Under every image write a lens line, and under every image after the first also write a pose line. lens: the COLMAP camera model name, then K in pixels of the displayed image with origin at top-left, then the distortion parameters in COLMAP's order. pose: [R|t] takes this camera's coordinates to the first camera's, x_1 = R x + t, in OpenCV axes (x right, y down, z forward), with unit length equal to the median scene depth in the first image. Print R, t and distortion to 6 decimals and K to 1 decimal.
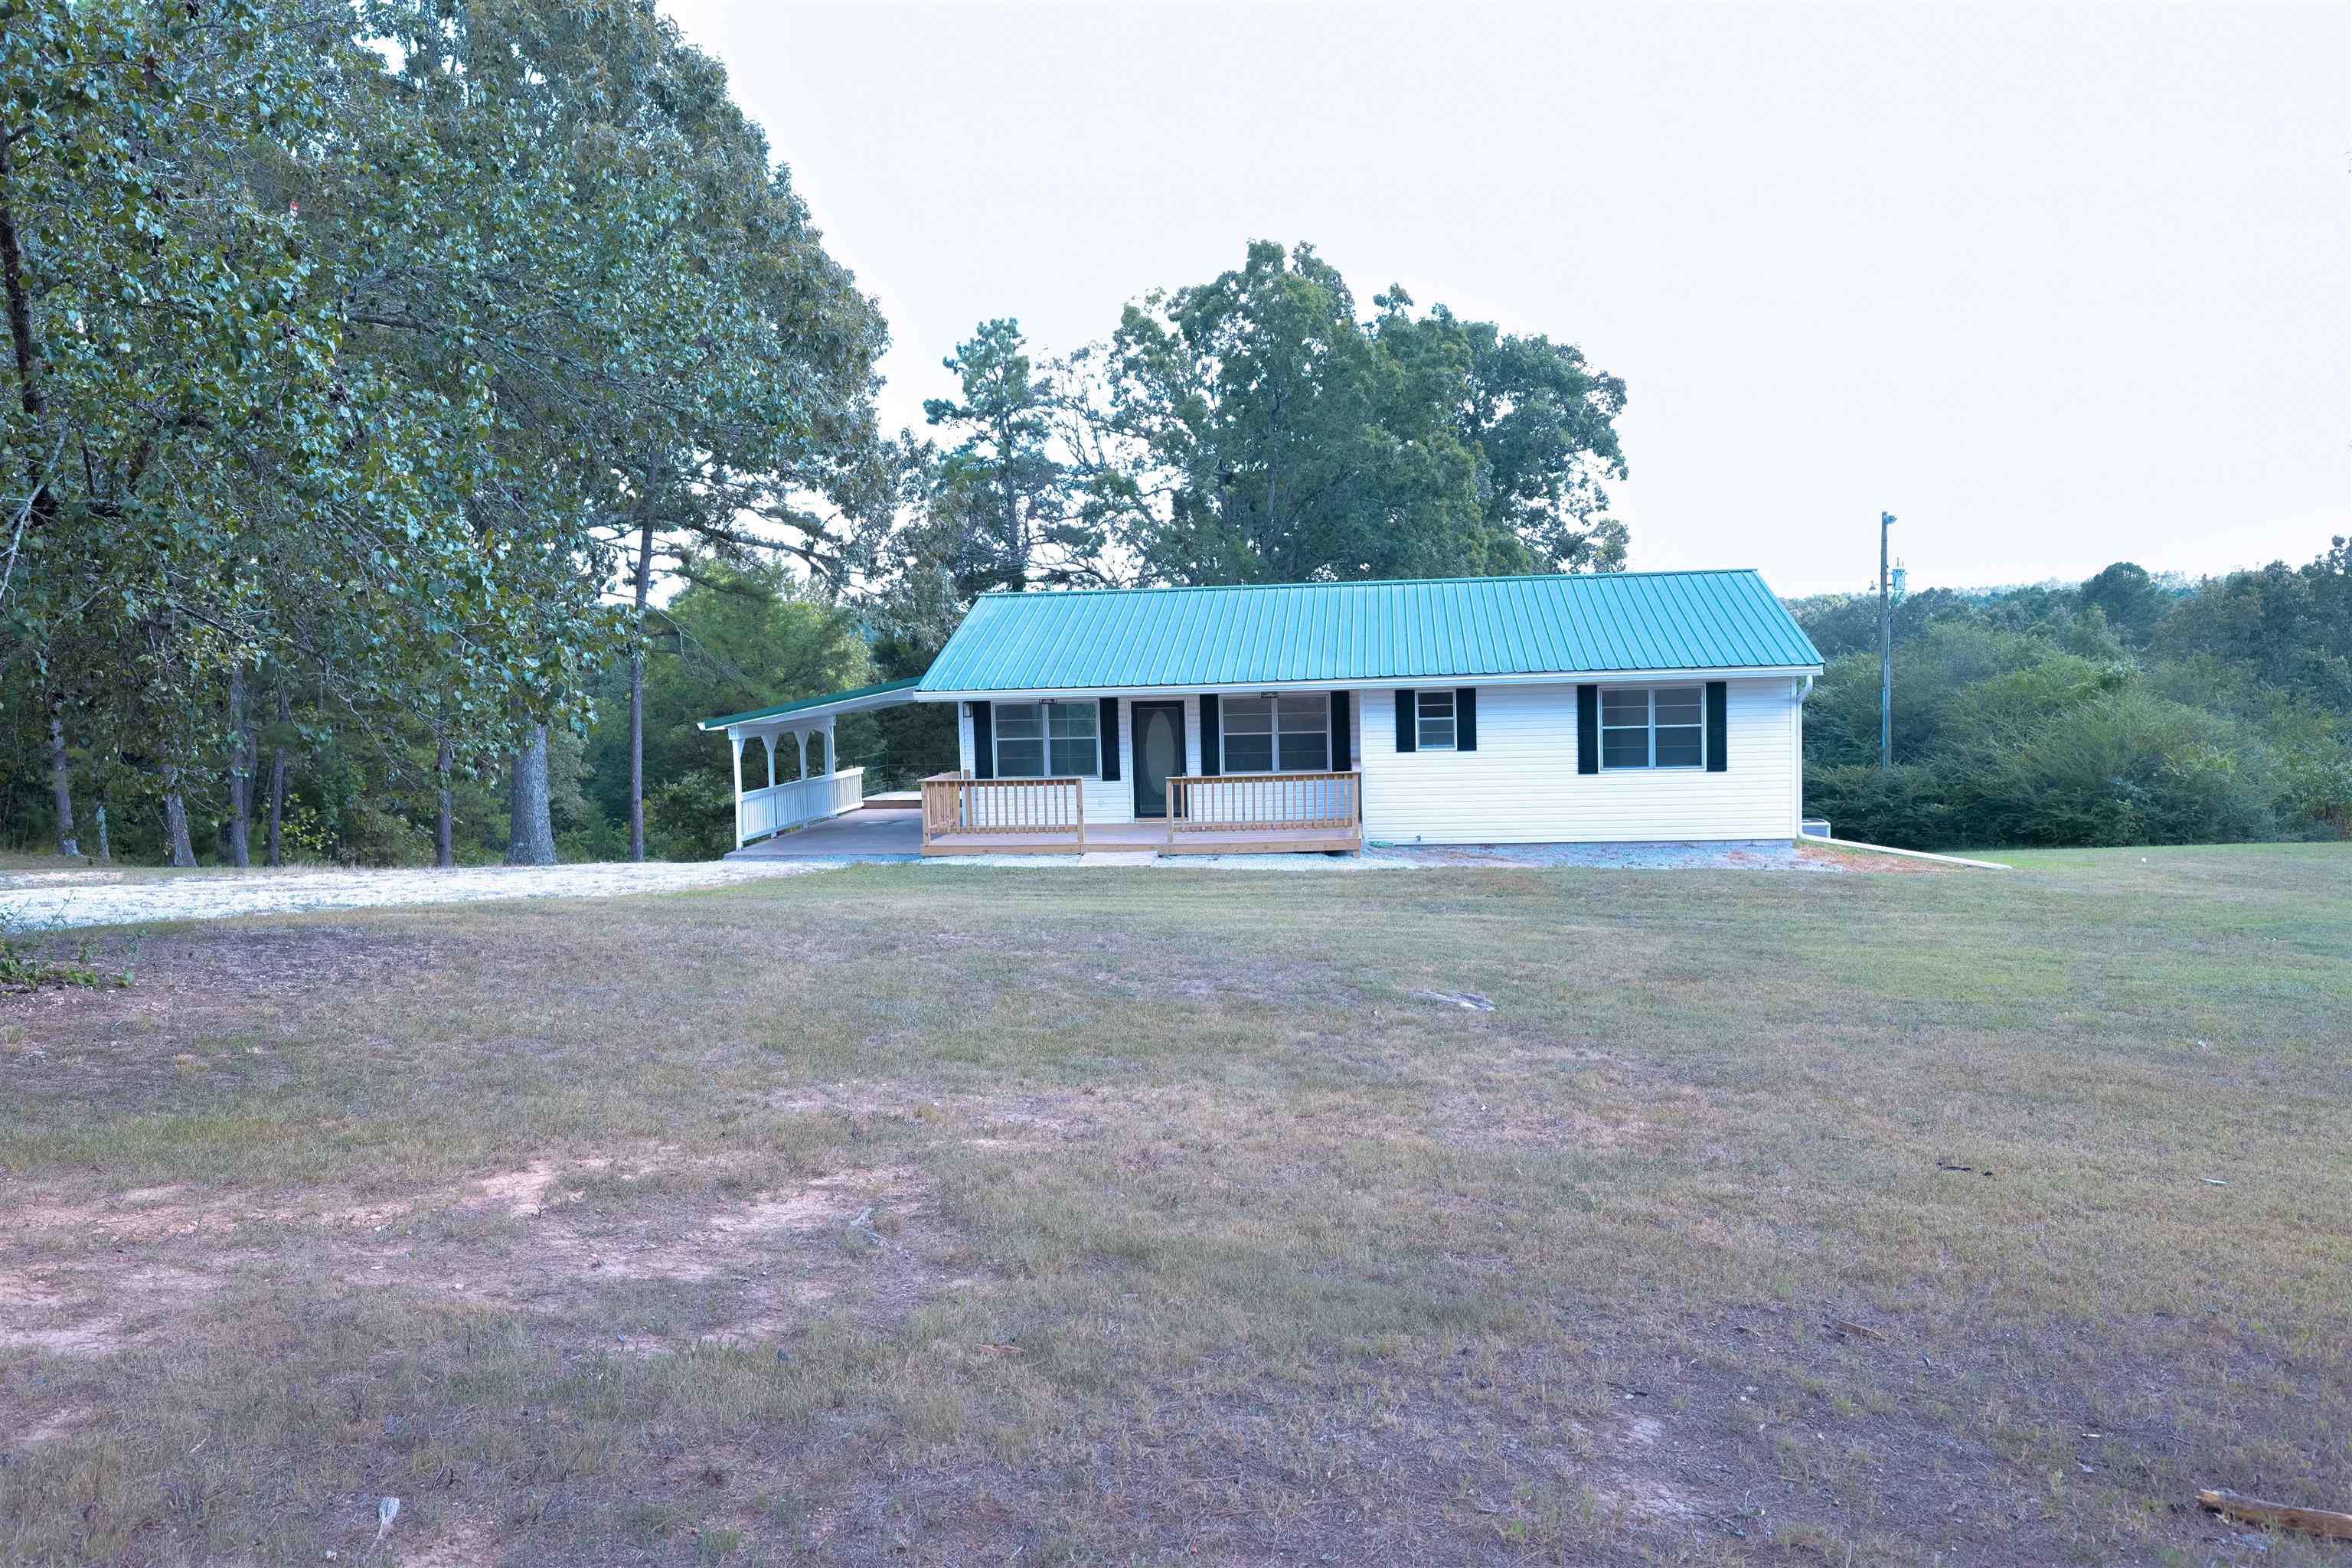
lens RADIAL K [[1749.7, 0, 1180.0], [0, 1749.7, 778.5], [0, 0, 1]] dist [0.006739, -0.004243]
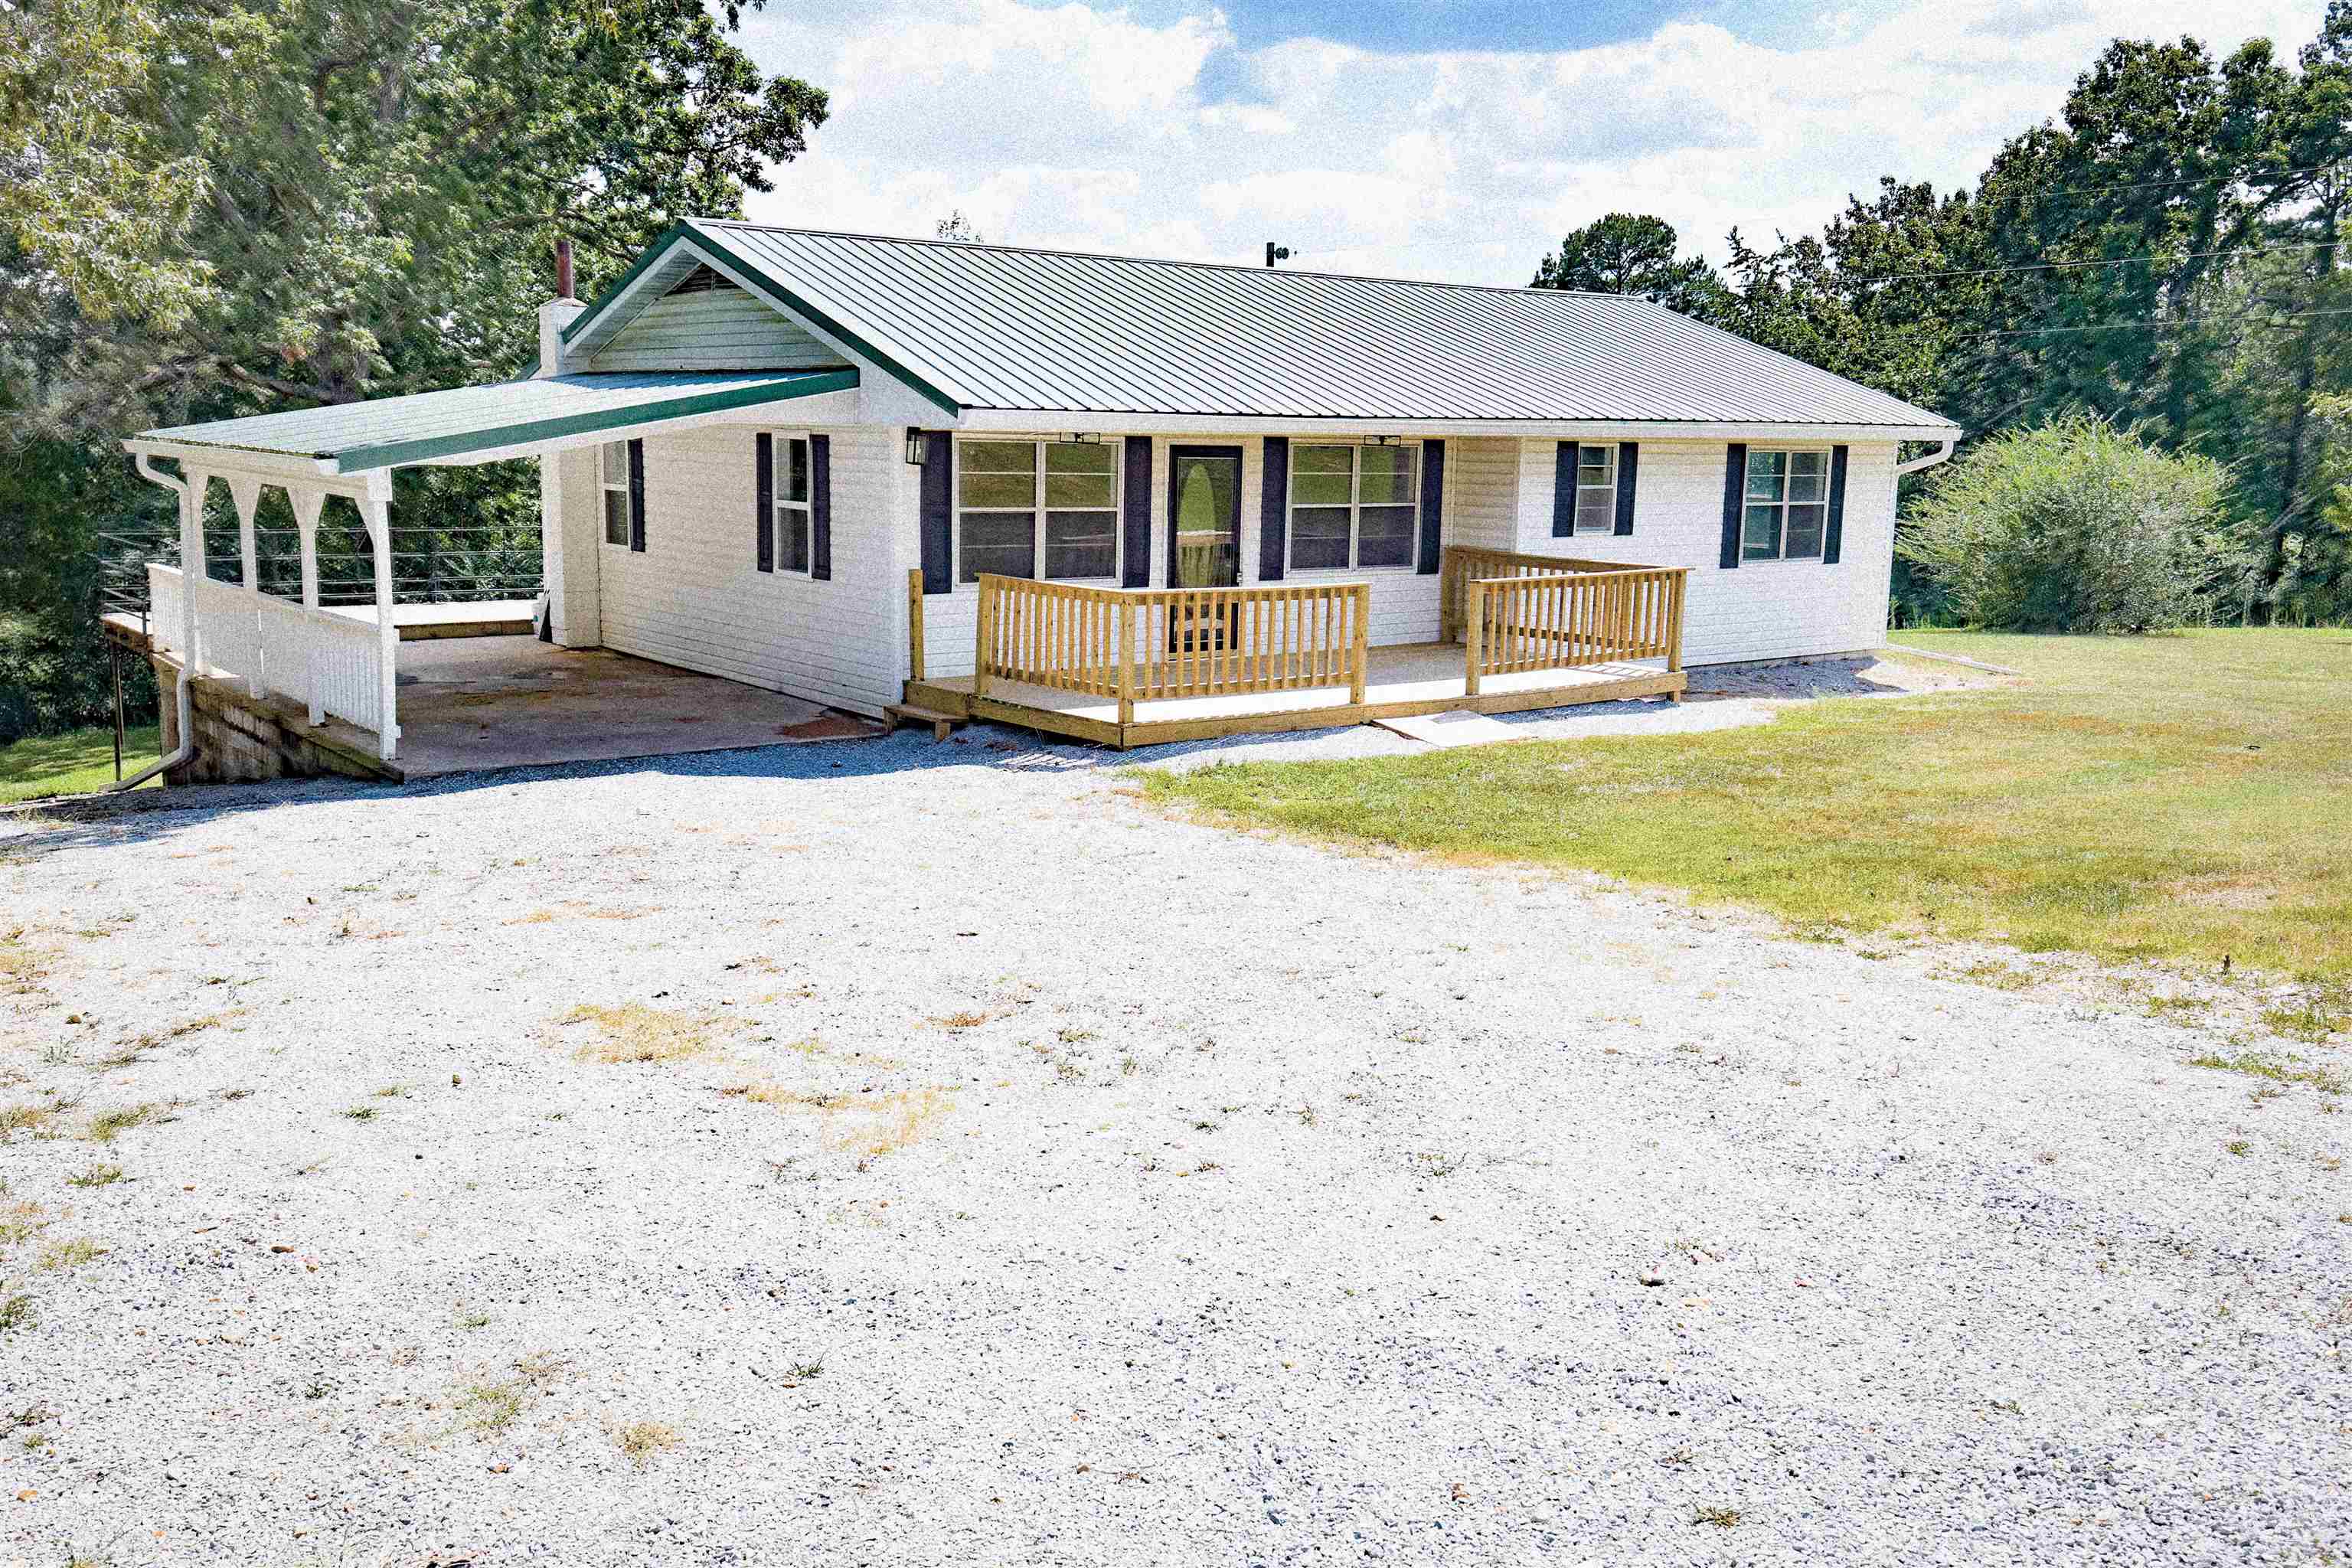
lens RADIAL K [[2050.4, 0, 1172.7], [0, 2050.4, 795.7], [0, 0, 1]] dist [-0.004450, 0.010630]
pose [[0.677422, -0.086290, 0.730516, -0.539720], [0.007204, 0.993826, 0.110712, -0.004871], [-0.735559, -0.069736, 0.673862, 0.588374]]
